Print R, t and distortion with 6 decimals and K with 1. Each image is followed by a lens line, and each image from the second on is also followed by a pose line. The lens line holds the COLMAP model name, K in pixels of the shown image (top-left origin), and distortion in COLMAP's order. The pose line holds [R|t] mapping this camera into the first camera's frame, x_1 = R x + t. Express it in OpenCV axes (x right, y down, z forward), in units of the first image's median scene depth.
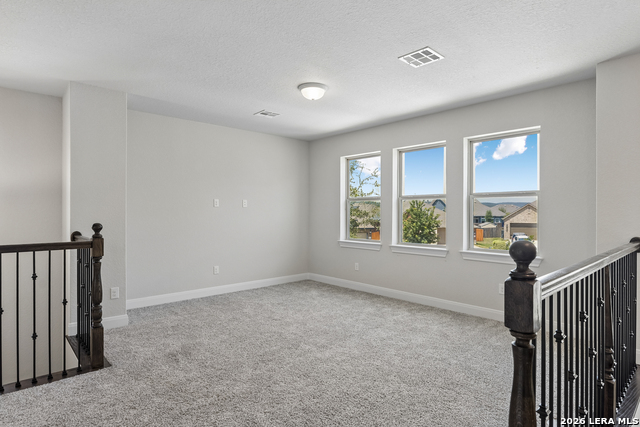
lens RADIAL K [[358.4, 0, 319.7], [0, 358.4, 214.9], [0, 0, 1]] dist [-0.018282, -0.000552]
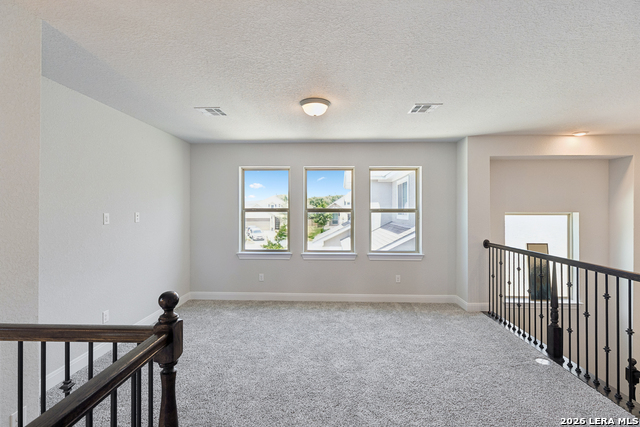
lens RADIAL K [[303.9, 0, 320.5], [0, 303.9, 208.3], [0, 0, 1]] dist [0.002075, 0.000046]
pose [[0.695262, 0.000577, 0.718757, -0.570625], [0.004579, 0.999976, -0.005233, -0.065164], [-0.718742, 0.006930, 0.695242, 0.401329]]
